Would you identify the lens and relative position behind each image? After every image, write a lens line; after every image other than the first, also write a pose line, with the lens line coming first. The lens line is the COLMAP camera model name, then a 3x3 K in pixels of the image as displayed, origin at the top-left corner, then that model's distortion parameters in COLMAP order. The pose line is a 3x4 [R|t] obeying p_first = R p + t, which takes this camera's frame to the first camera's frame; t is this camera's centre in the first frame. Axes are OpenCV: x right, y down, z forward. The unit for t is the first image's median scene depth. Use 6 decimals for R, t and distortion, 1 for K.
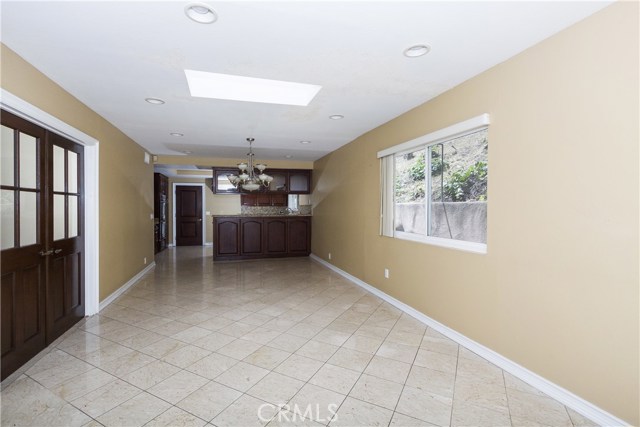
lens RADIAL K [[302.3, 0, 291.4], [0, 302.3, 208.3], [0, 0, 1]] dist [-0.001640, -0.000458]
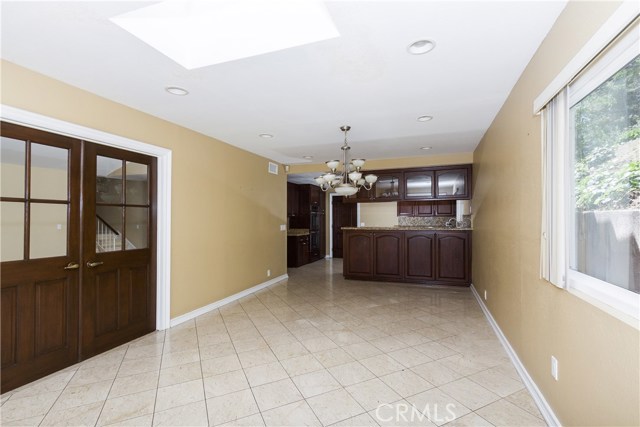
lens RADIAL K [[293.2, 0, 320.0], [0, 293.2, 213.5], [0, 0, 1]] dist [0.001267, -0.000251]
pose [[0.839834, -0.011199, -0.542728, 0.205946], [0.001222, 0.999824, -0.018740, -0.001451], [0.542842, 0.015076, 0.839699, 0.353414]]
